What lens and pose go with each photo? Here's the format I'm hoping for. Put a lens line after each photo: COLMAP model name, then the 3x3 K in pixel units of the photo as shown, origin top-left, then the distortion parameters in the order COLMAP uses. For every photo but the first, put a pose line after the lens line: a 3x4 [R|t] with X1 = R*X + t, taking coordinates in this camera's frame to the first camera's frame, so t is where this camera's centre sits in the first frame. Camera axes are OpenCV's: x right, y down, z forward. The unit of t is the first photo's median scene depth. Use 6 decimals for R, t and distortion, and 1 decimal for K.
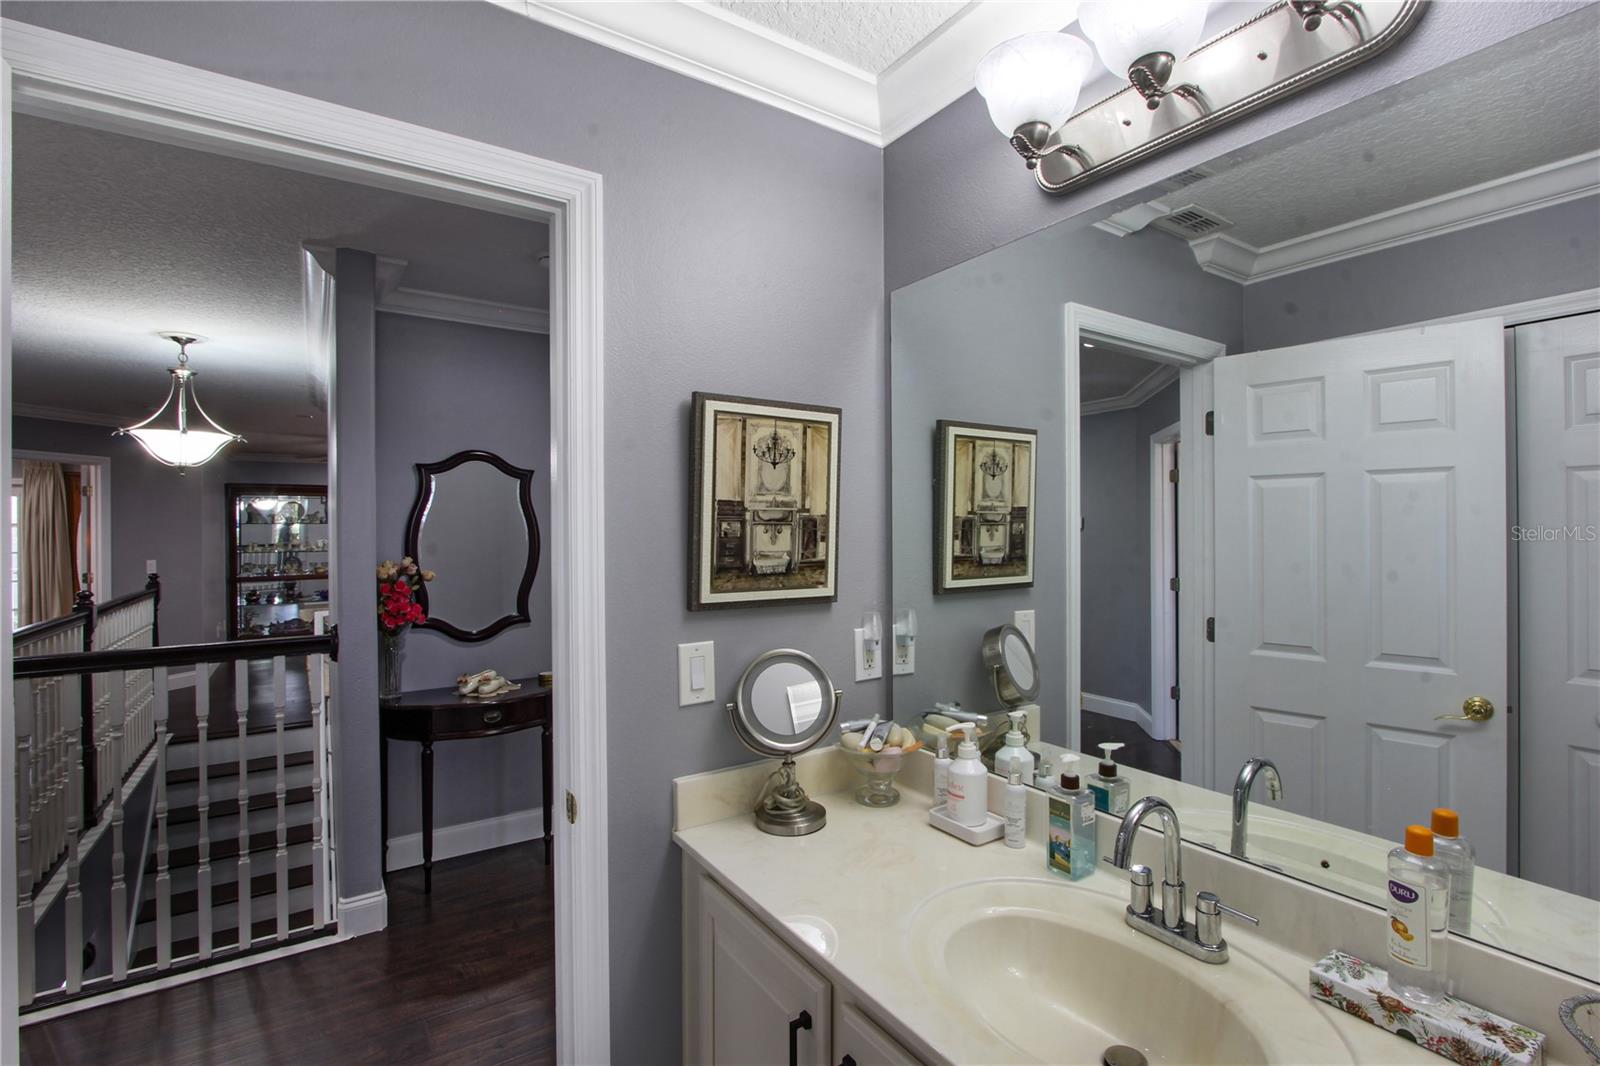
lens RADIAL K [[740.1, 0, 807.5], [0, 740.1, 526.9], [0, 0, 1]] dist [-0.021525, 0.004523]
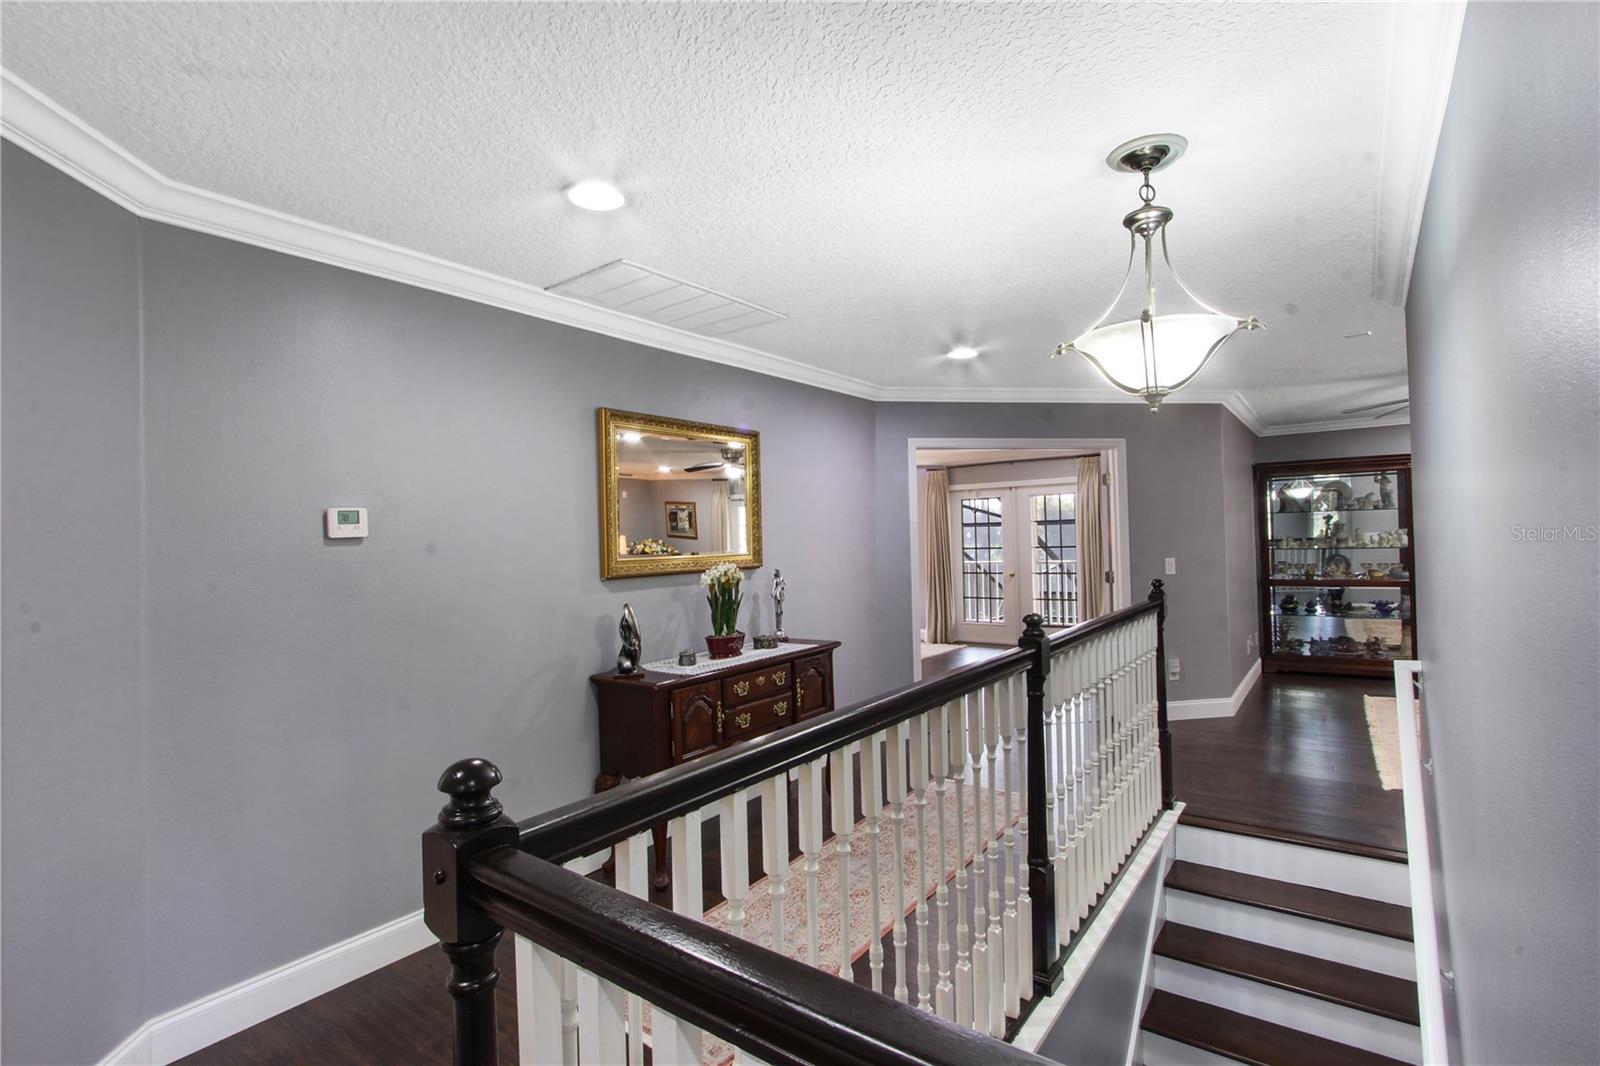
lens RADIAL K [[729.9, 0, 820.3], [0, 729.9, 526.9], [0, 0, 1]] dist [-0.015548, 0.000418]
pose [[0.342034, -0.015883, -0.939553, -0.194021], [0.025045, 0.999656, -0.007781, 0.005104], [0.939354, -0.020870, 0.342314, 0.258366]]
